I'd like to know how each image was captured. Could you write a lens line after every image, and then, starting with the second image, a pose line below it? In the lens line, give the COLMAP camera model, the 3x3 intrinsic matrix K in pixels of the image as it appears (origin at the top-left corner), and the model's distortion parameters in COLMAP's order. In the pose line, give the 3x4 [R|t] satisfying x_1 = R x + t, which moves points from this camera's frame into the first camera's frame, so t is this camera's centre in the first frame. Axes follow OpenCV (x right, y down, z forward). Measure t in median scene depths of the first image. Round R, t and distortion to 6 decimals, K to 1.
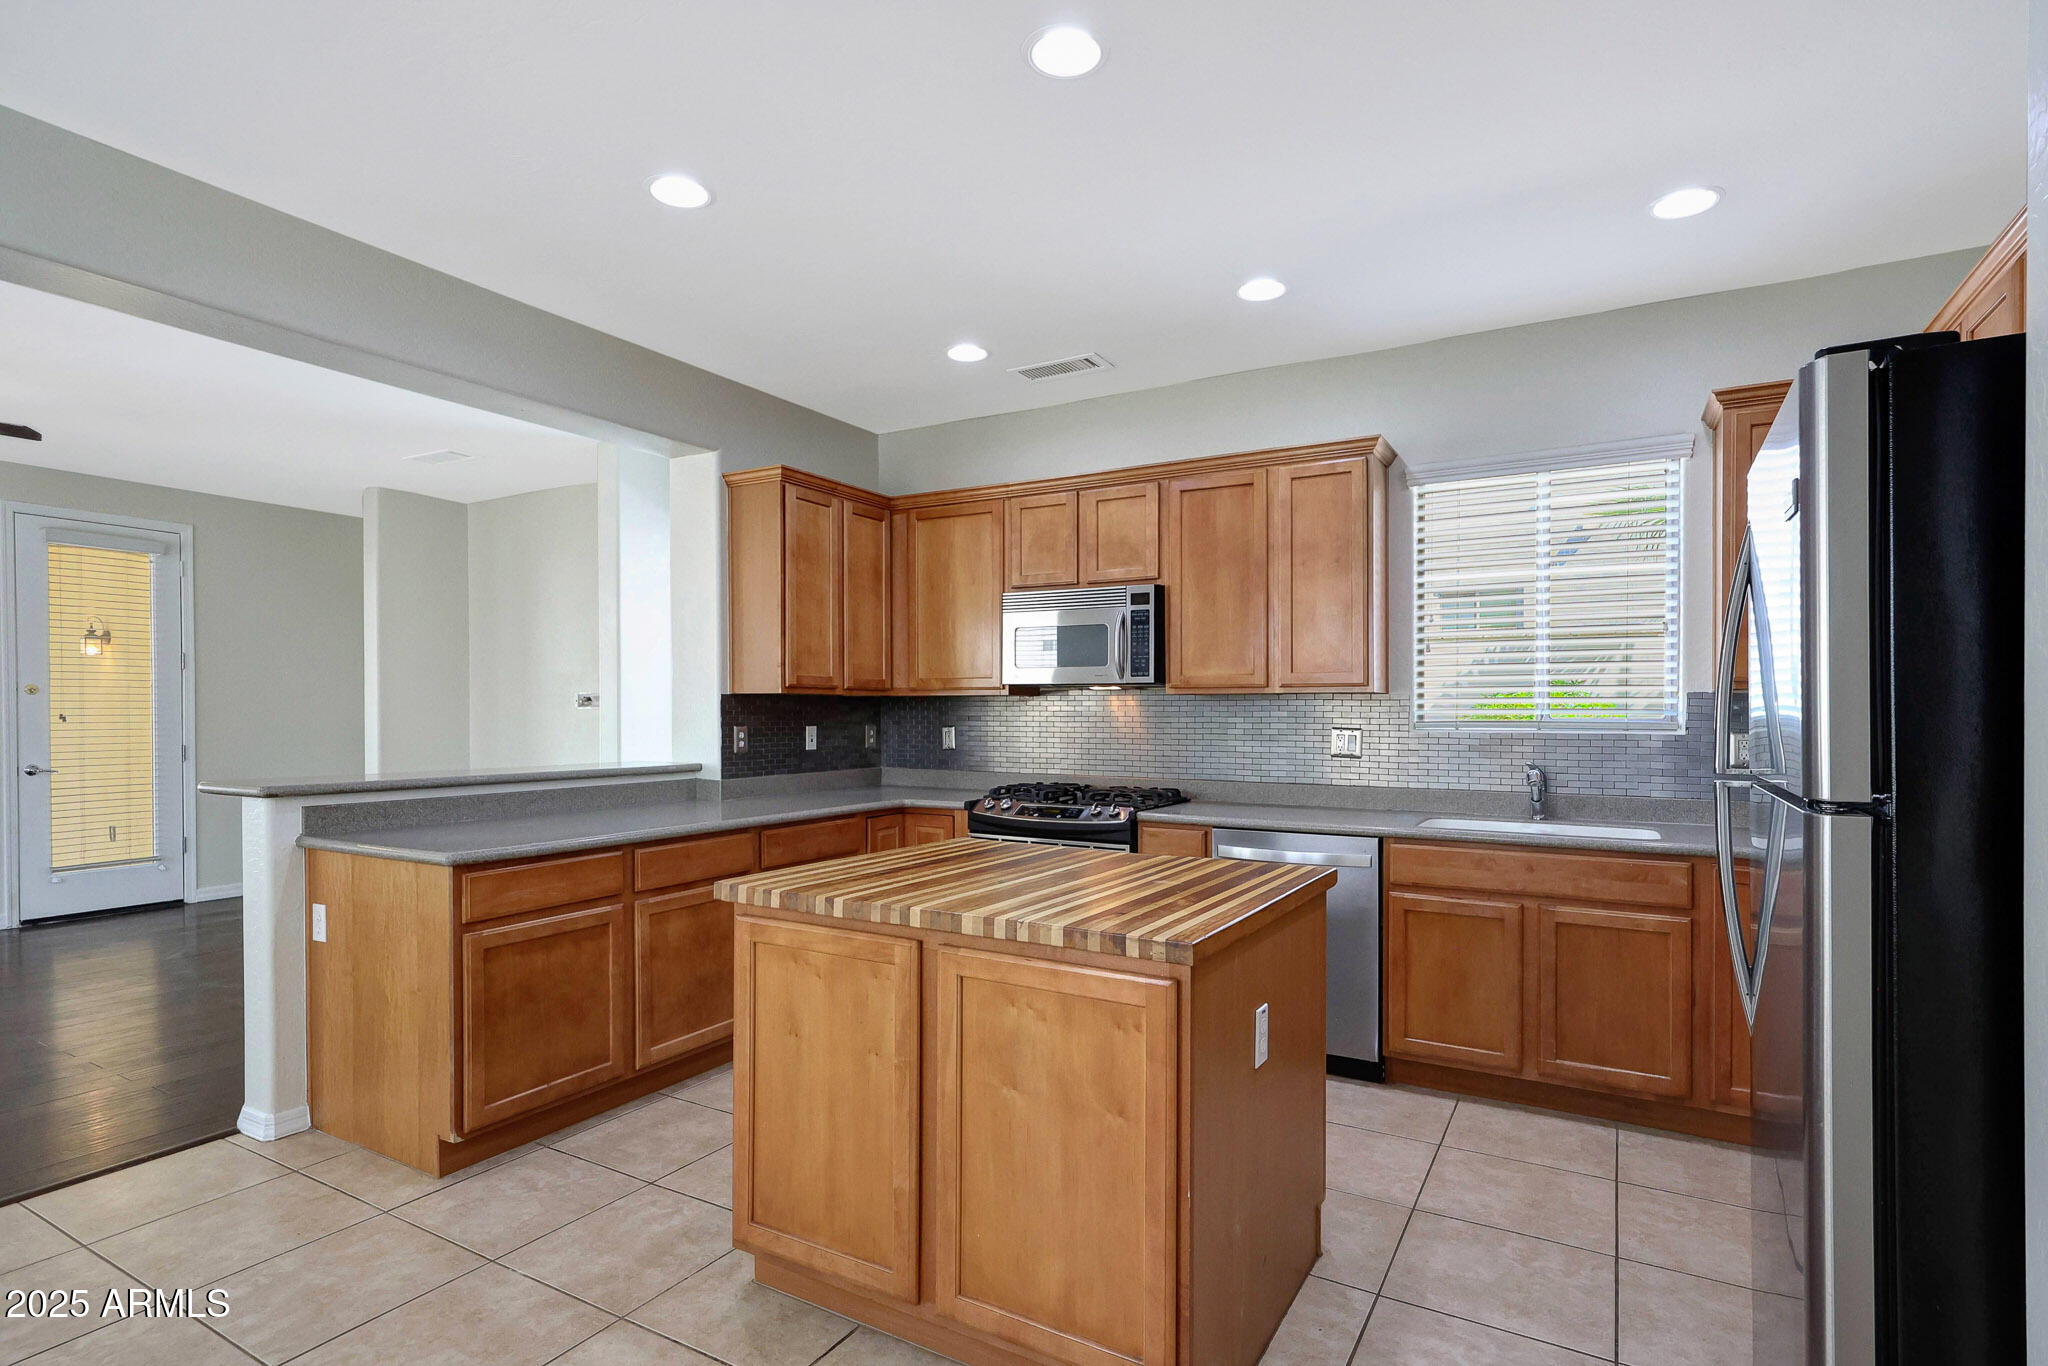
lens RADIAL K [[1015.7, 0, 1018.1], [0, 1015.7, 729.3], [0, 0, 1]] dist [-0.000901, 0.000574]
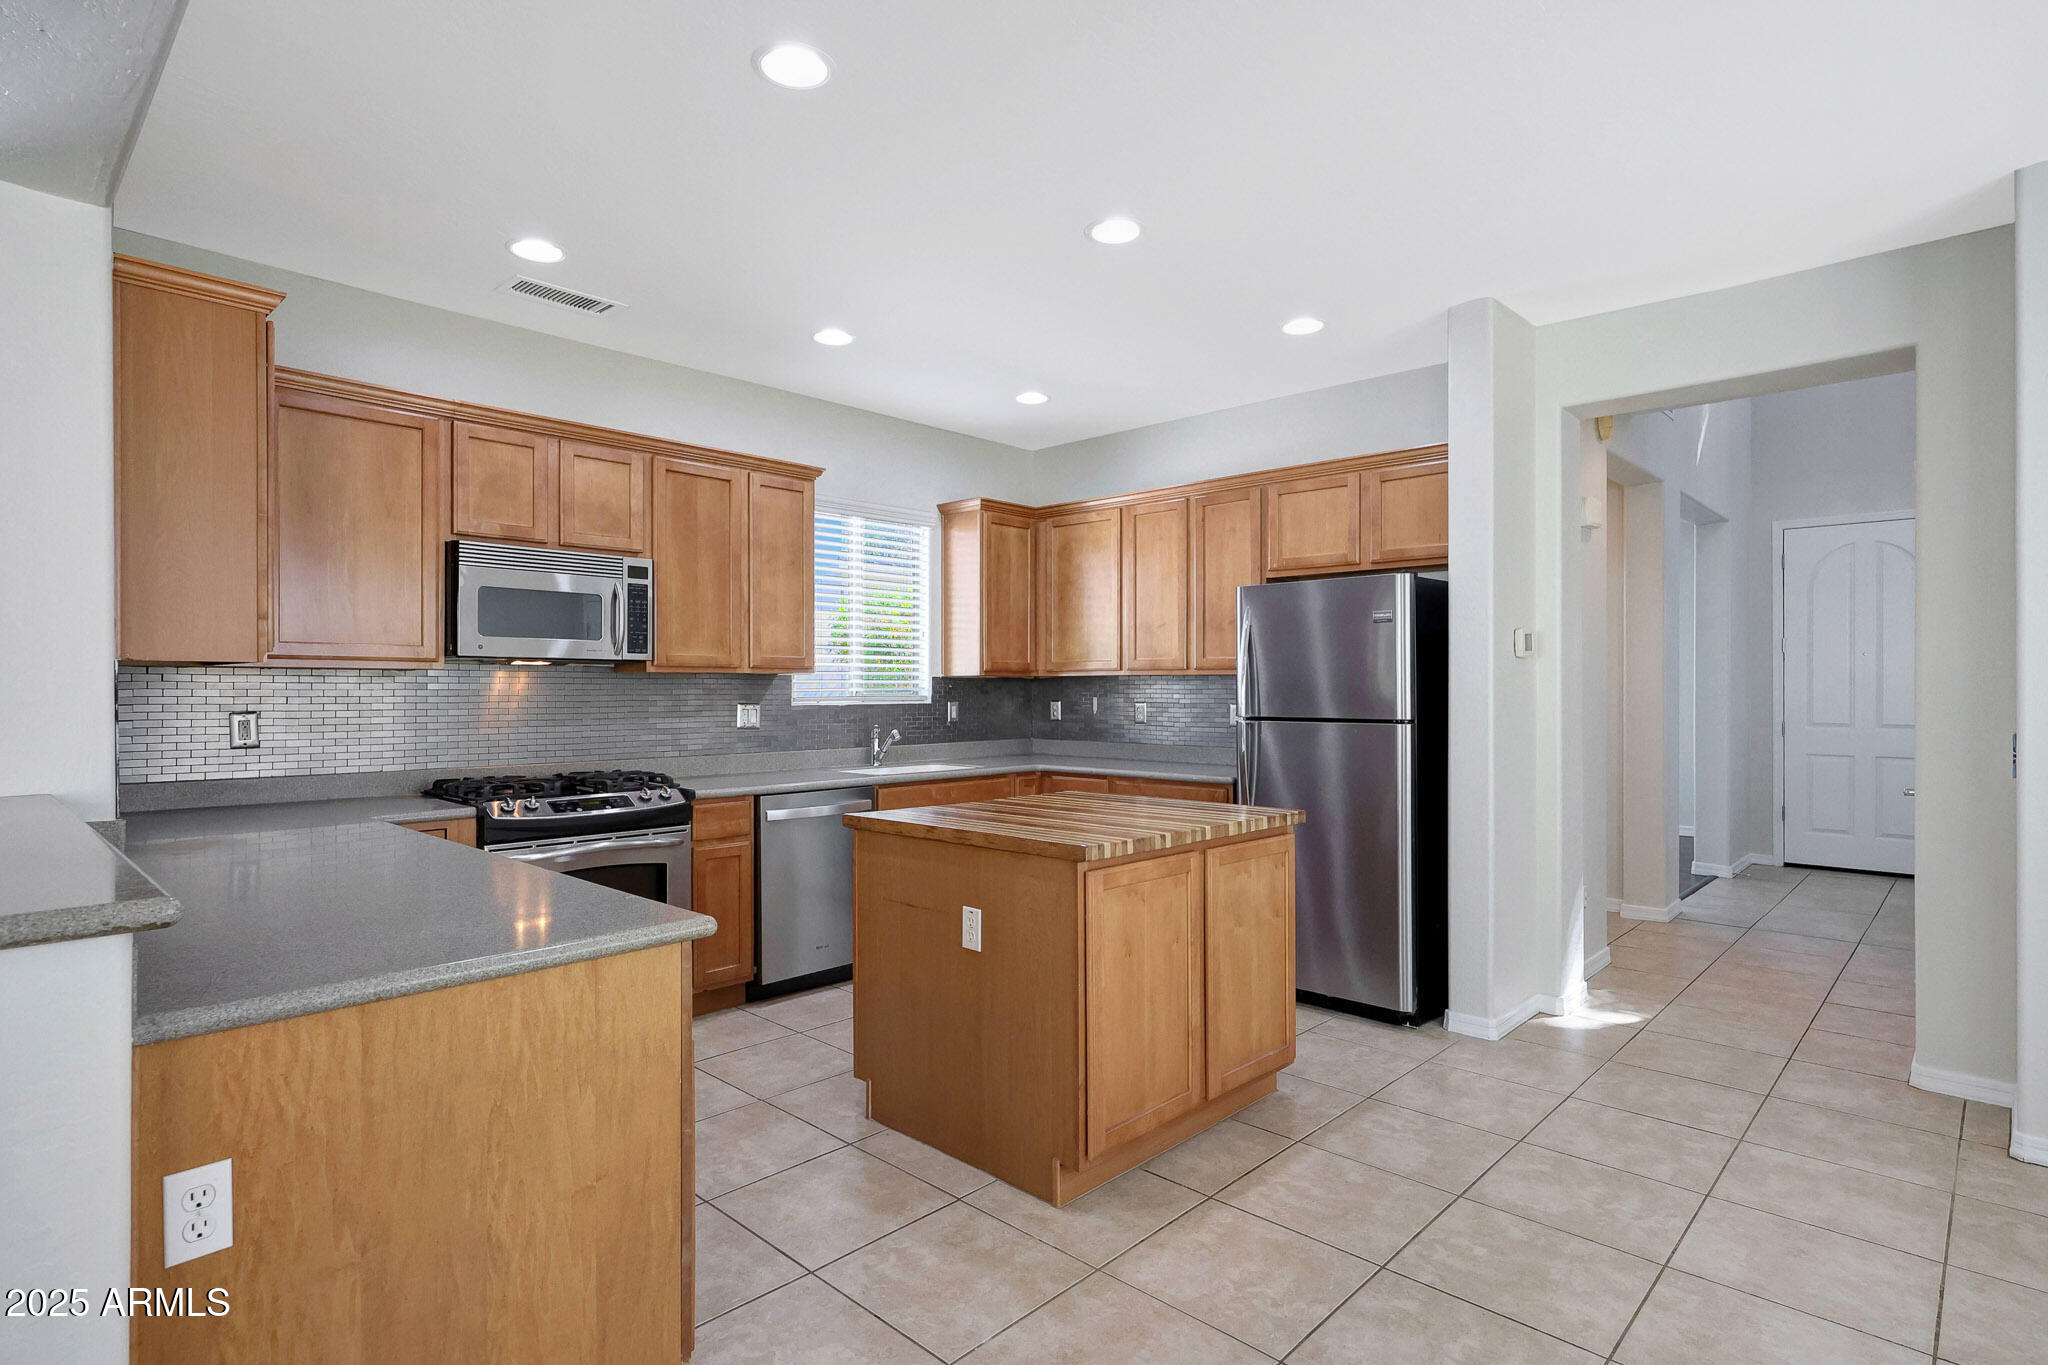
lens RADIAL K [[1049.0, 0, 1017.4], [0, 1049.0, 692.3], [0, 0, 1]] dist [0.000644, 0.000216]
pose [[0.229676, -0.005652, 0.973251, -0.781564], [0.016791, 0.999857, 0.001844, -0.011865], [-0.973122, 0.015918, 0.229738, 0.437977]]
